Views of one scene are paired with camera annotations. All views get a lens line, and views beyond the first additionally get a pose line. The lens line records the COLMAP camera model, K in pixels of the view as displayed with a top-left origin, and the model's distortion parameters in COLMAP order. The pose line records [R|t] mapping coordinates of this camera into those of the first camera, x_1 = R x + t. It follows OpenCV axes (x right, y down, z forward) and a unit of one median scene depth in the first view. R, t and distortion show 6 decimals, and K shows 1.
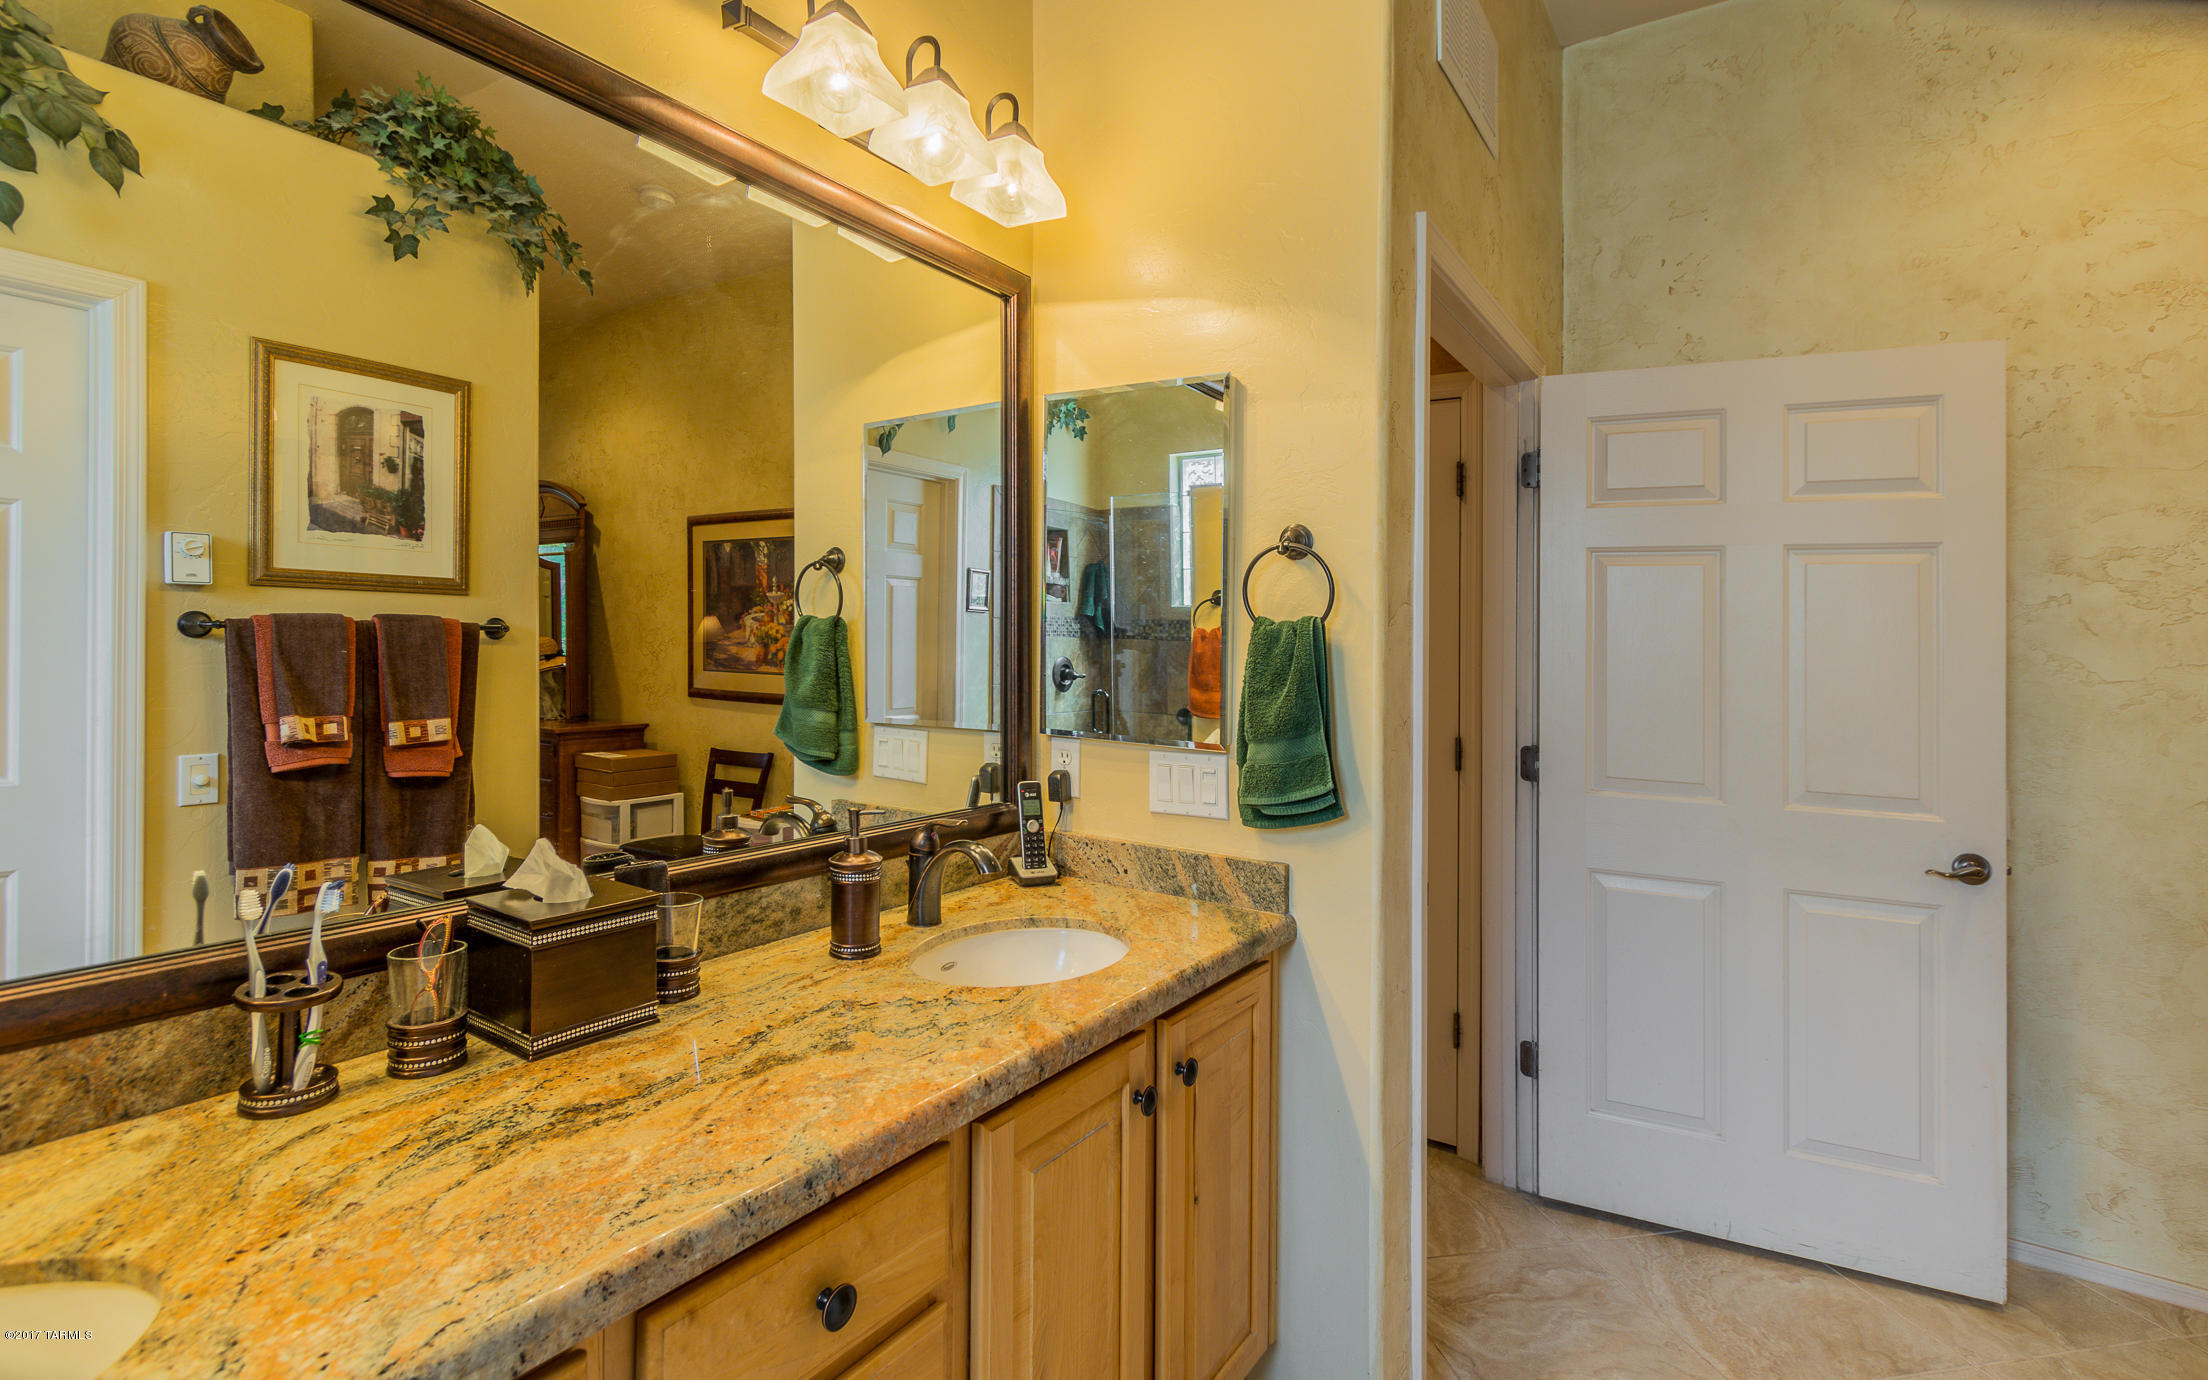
lens RADIAL K [[1023.5, 0, 1111.7], [0, 1023.5, 645.9], [0, 0, 1]] dist [0.002602, -0.000284]
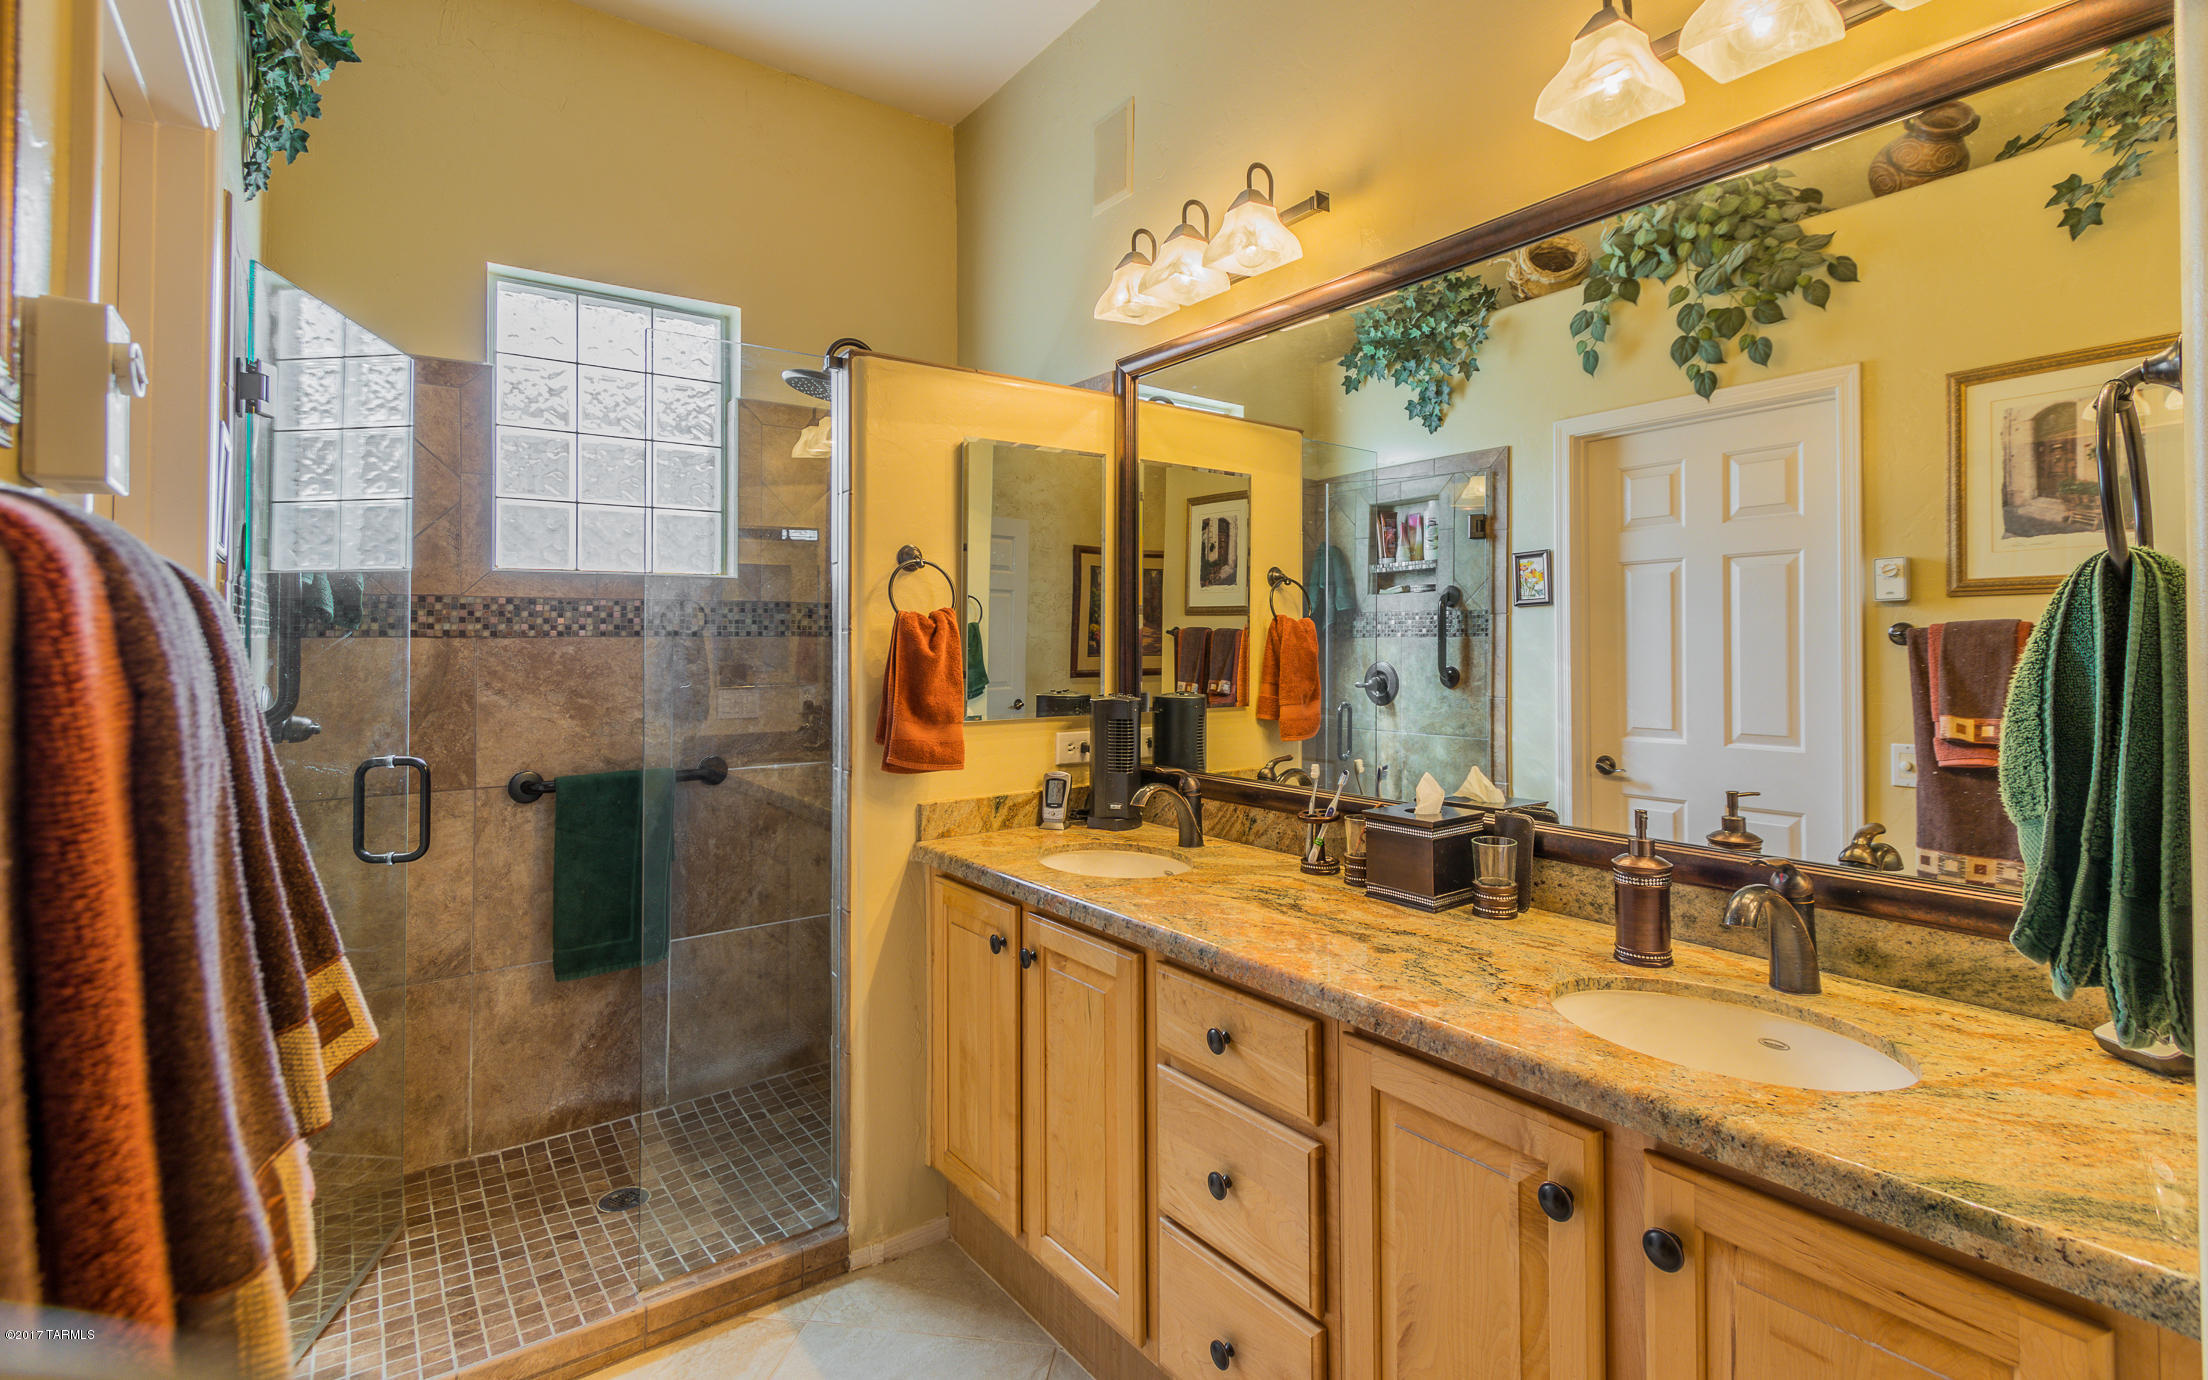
lens RADIAL K [[1023.5, 0, 1111.7], [0, 1023.5, 645.9], [0, 0, 1]] dist [0.002602, -0.000284]
pose [[-0.337478, -0.012486, -0.941251, 0.510848], [0.000553, 0.999909, -0.013463, 0.008477], [0.941333, -0.005064, -0.337441, 0.519890]]
